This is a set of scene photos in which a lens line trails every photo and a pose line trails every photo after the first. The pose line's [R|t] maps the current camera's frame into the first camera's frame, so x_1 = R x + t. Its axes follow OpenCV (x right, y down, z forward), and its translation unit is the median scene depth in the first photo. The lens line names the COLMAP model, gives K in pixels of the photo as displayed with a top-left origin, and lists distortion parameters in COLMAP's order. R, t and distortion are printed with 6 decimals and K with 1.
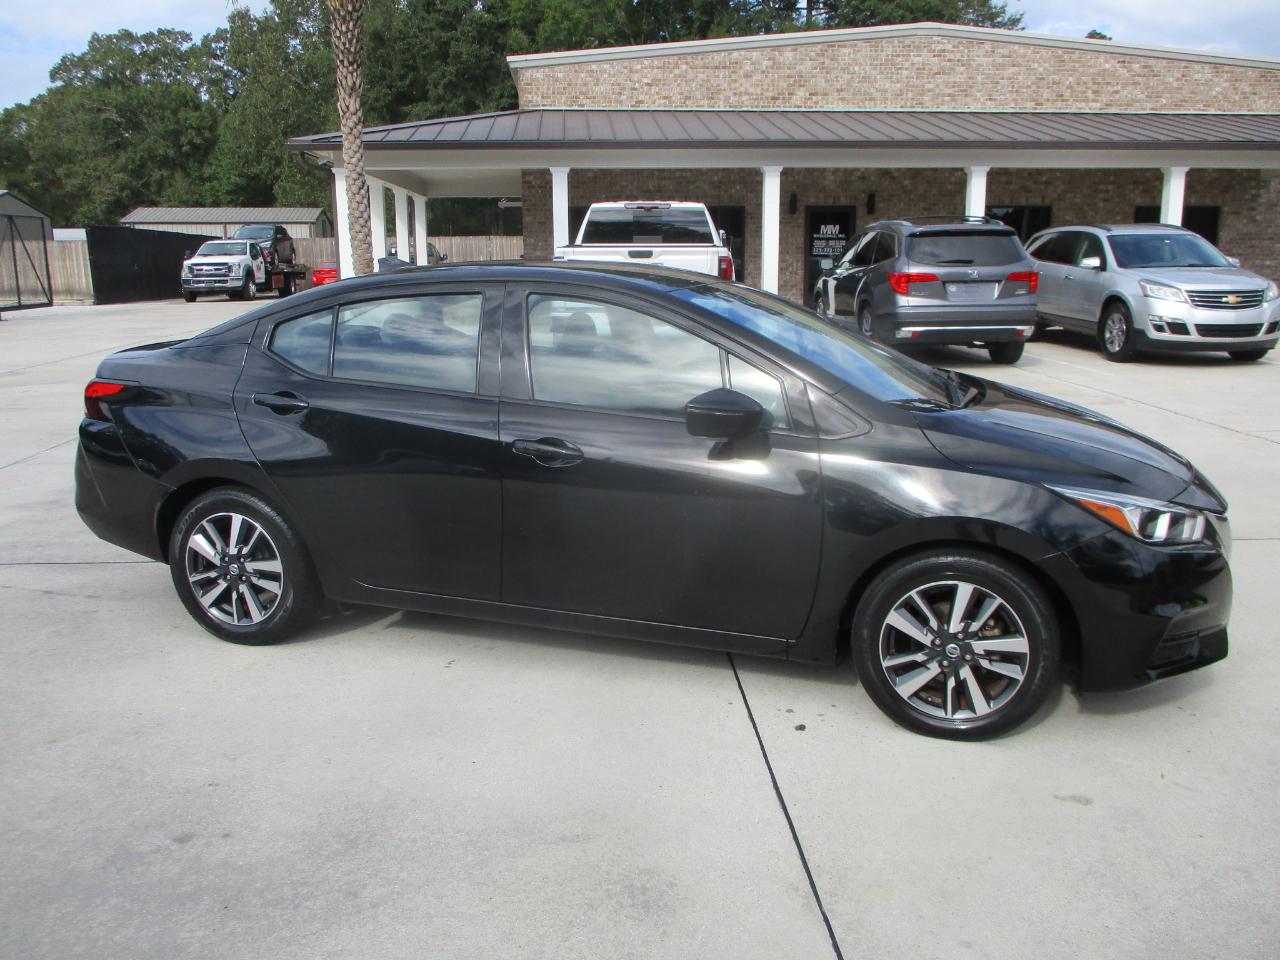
lens RADIAL K [[1058.8, 0, 644.8], [0, 1058.8, 444.3], [0, 0, 1]] dist [-0.028041, -0.001893]
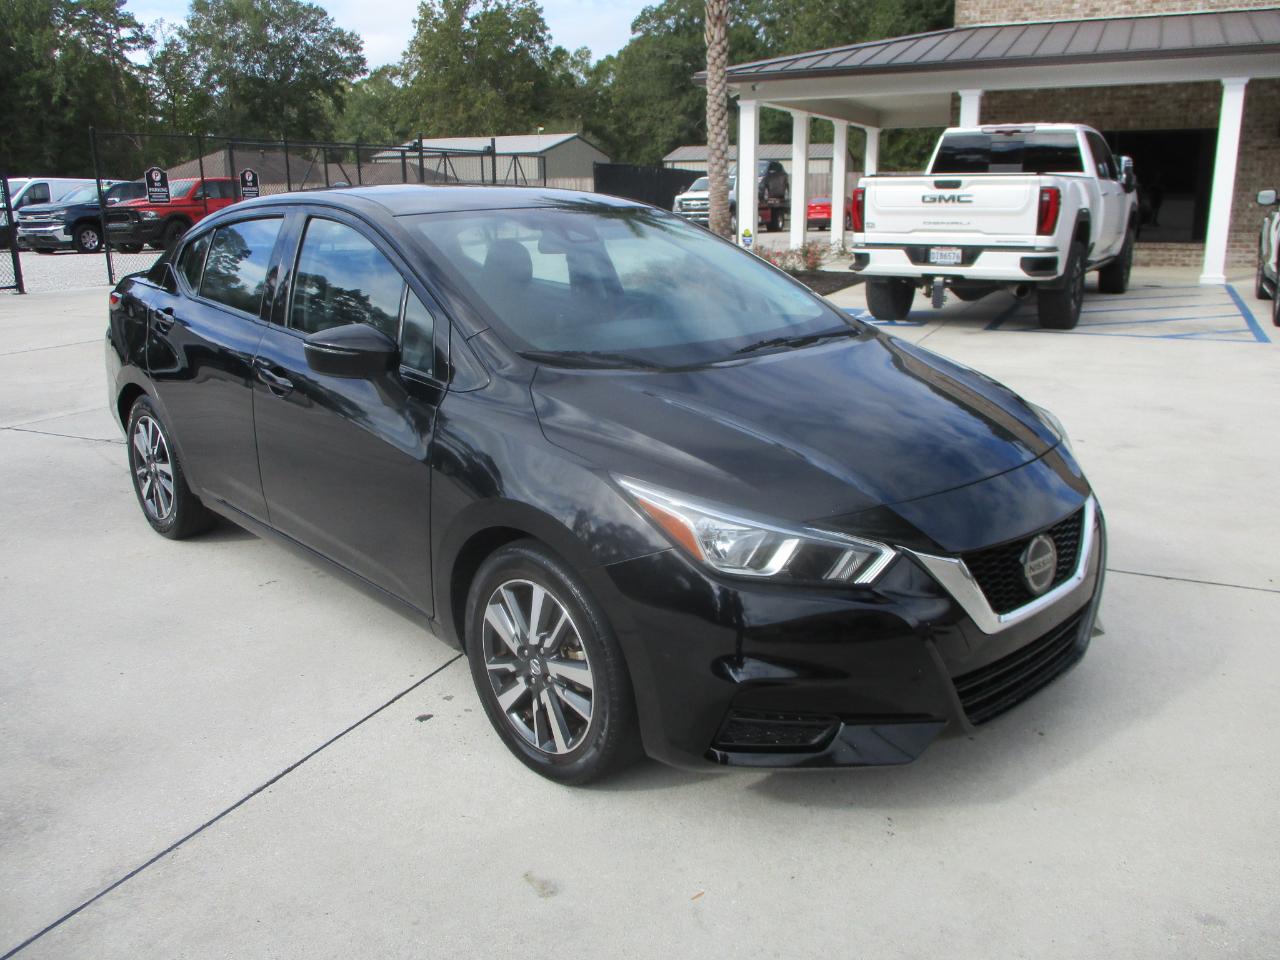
lens RADIAL K [[1058.8, 0, 647.4], [0, 1058.8, 451.8], [0, 0, 1]] dist [-0.028041, -0.001893]
pose [[0.875463, 0.110048, -0.470589, 0.172362], [-0.079666, 0.993270, 0.084071, -0.009690], [0.476674, -0.036111, 0.878338, 0.081015]]
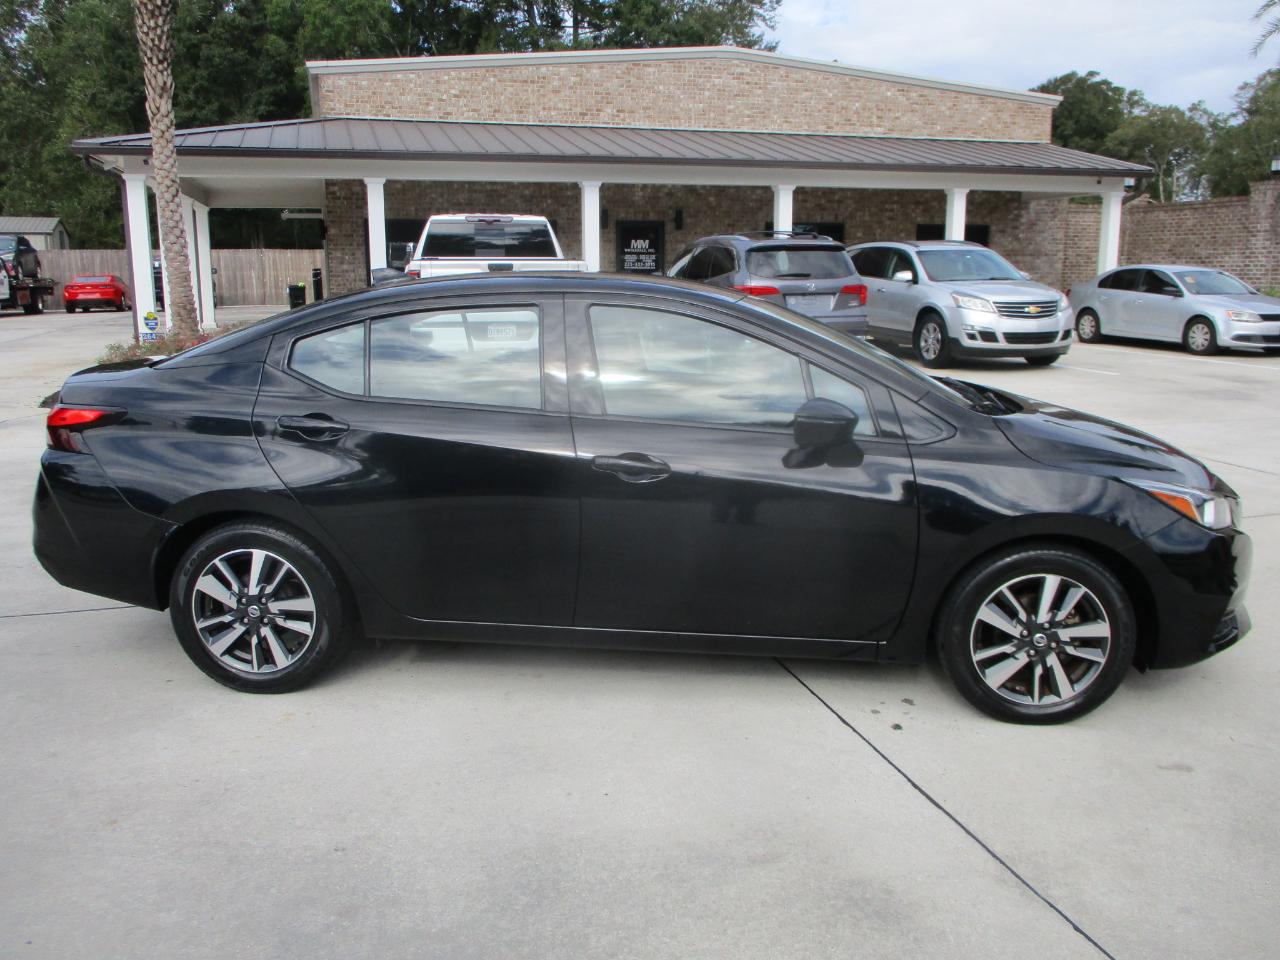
lens RADIAL K [[1058.8, 0, 642.6], [0, 1058.8, 441.6], [0, 0, 1]] dist [-0.028041, -0.001893]
pose [[0.975419, -0.032319, 0.217974, -0.075727], [0.035839, 0.999283, -0.012214, -0.001014], [-0.217423, 0.019726, 0.975878, 0.012816]]
